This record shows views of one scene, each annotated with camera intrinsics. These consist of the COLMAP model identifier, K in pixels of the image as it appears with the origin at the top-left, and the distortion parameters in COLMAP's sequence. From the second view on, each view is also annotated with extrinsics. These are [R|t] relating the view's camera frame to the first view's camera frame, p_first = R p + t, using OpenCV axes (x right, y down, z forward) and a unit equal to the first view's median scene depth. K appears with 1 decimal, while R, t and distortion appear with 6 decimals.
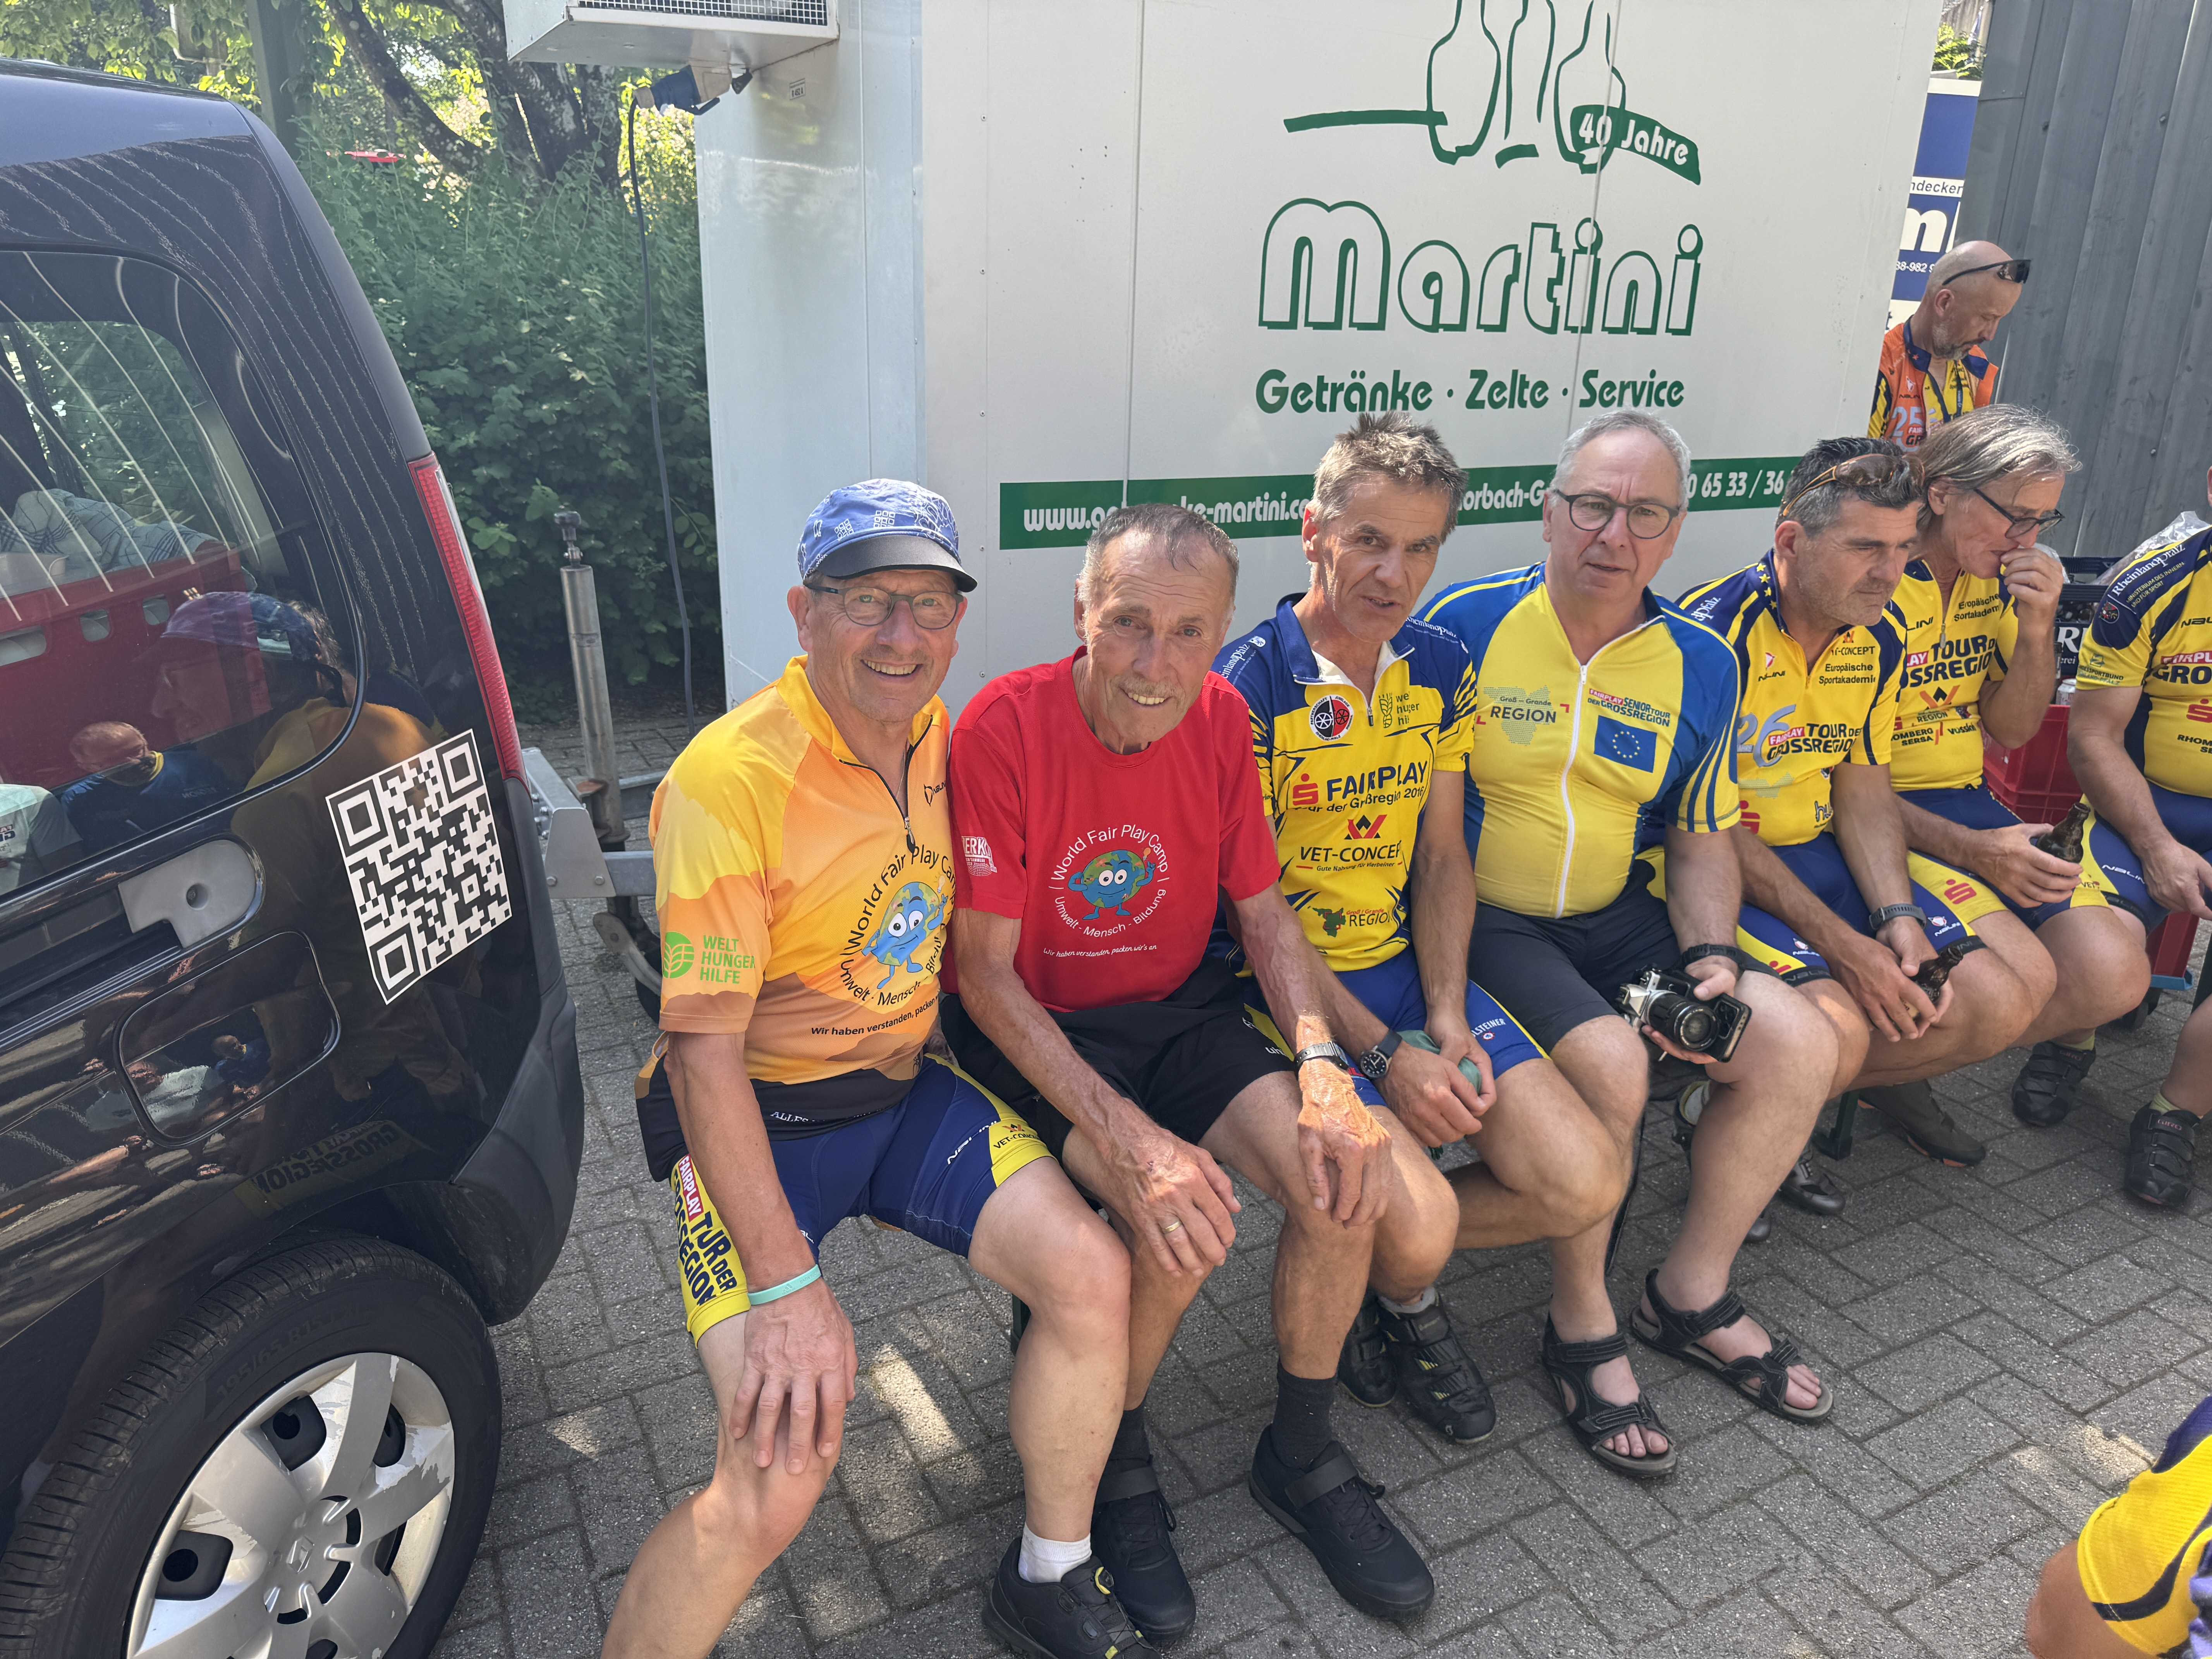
lens RADIAL K [[1591.9, 0, 1092.8], [0, 1591.9, 834.2], [0, 0, 1]] dist [-0.017197, -0.003541]
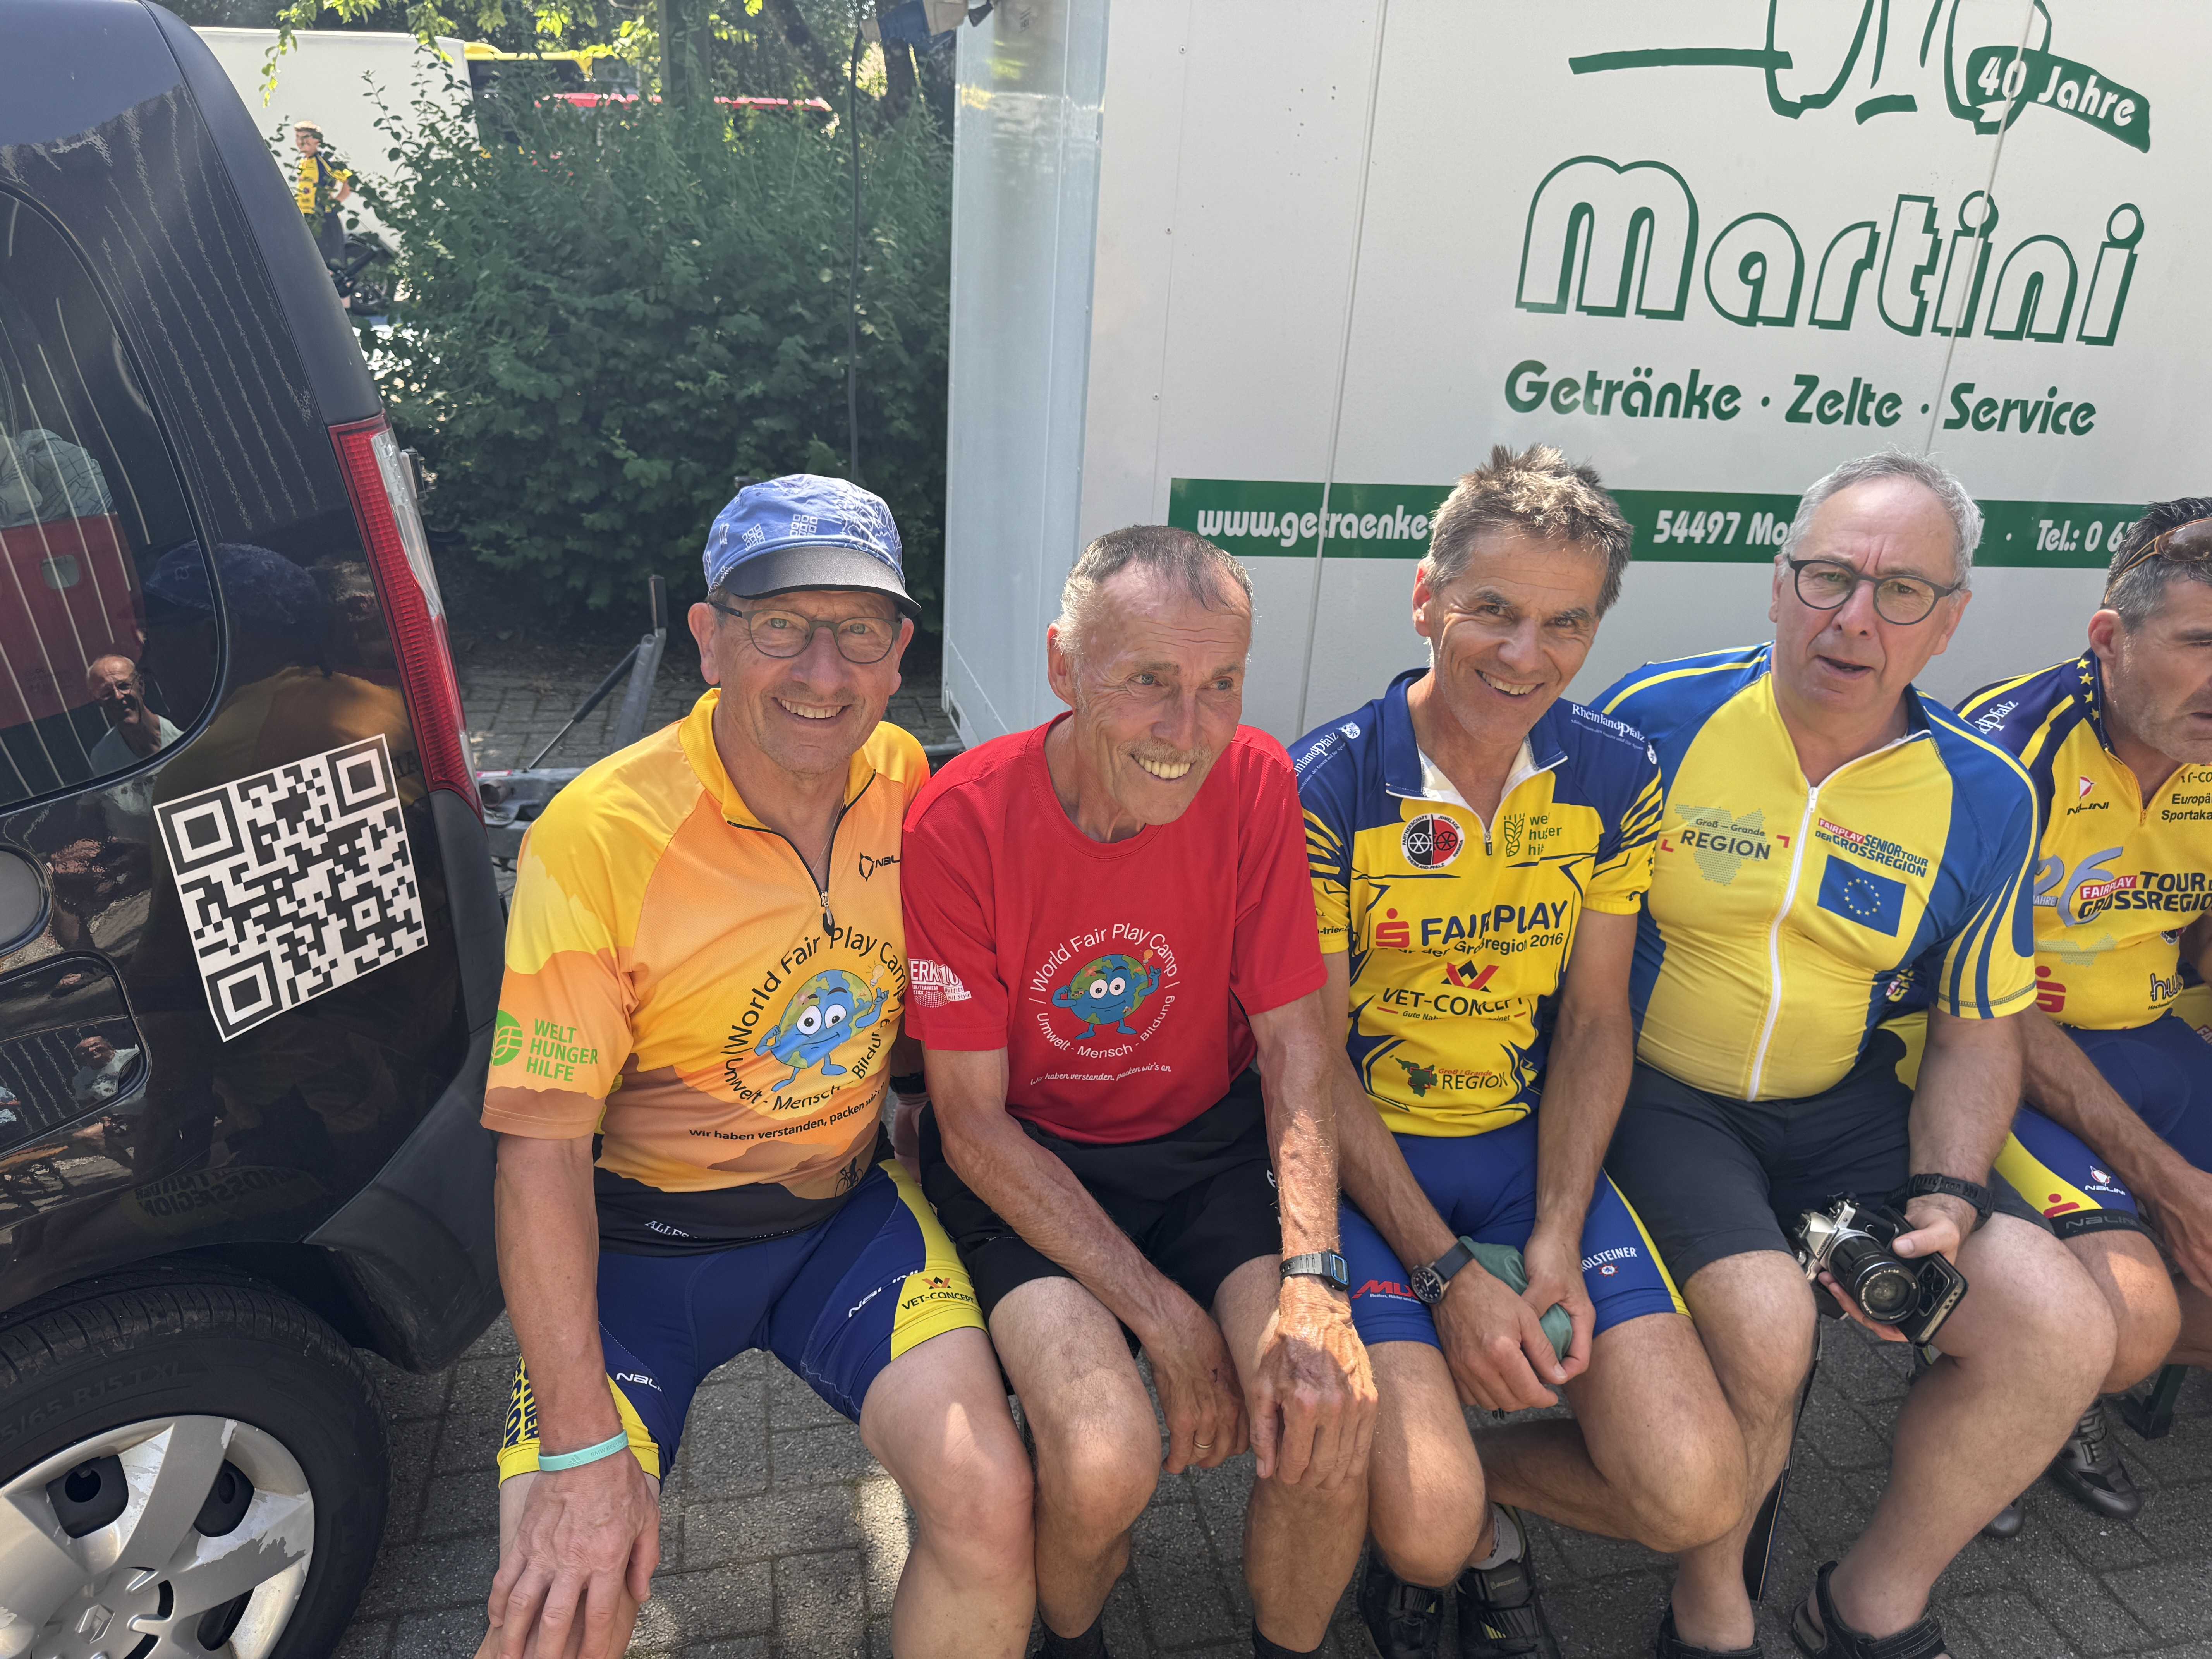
lens RADIAL K [[1591.9, 0, 1094.2], [0, 1591.9, 836.0], [0, 0, 1]] dist [-0.017197, -0.003541]
pose [[0.966023, 0.118378, -0.229752, 0.160202], [-0.113379, 0.992939, 0.034890, -0.069811], [0.232260, -0.007655, 0.972624, 0.195720]]
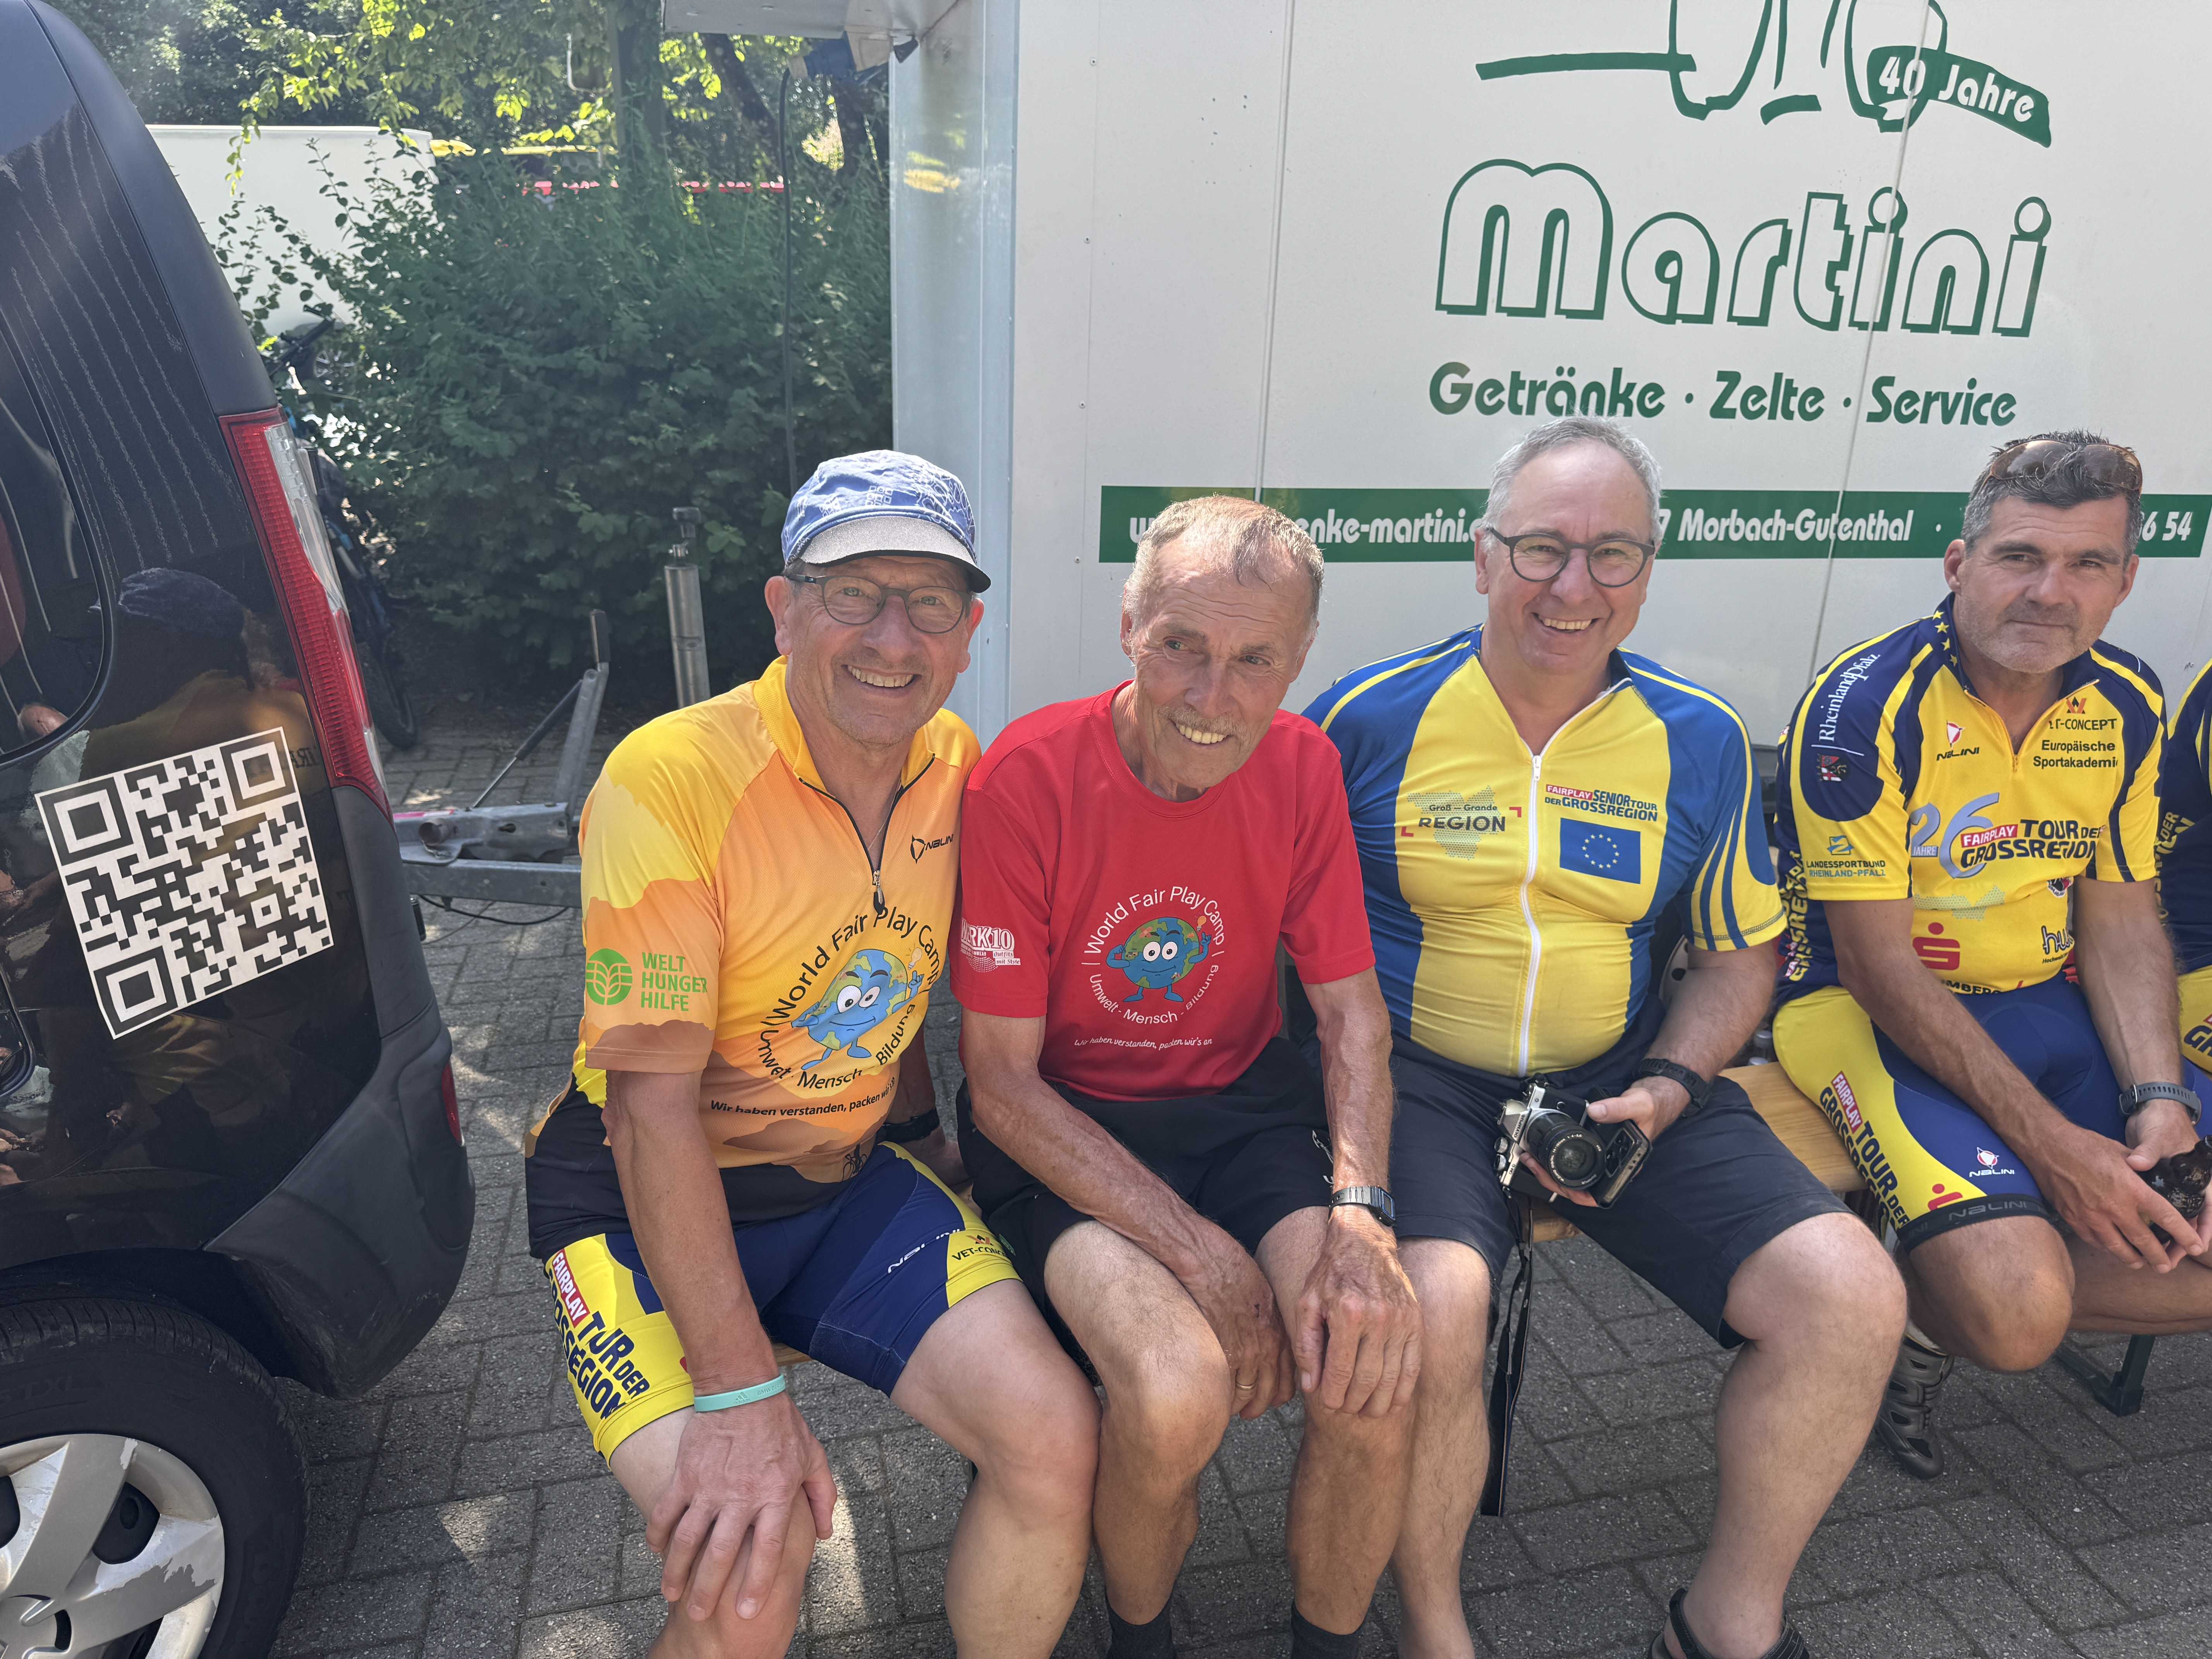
lens RADIAL K [[1591.9, 0, 1105.5], [0, 1591.9, 834.1], [0, 0, 1]] dist [-0.017197, -0.003541]
pose [[0.972328, 0.076376, -0.220784, 0.196895], [-0.080977, 0.996645, -0.011852, -0.028060], [0.219138, 0.029402, 0.975251, 0.211579]]
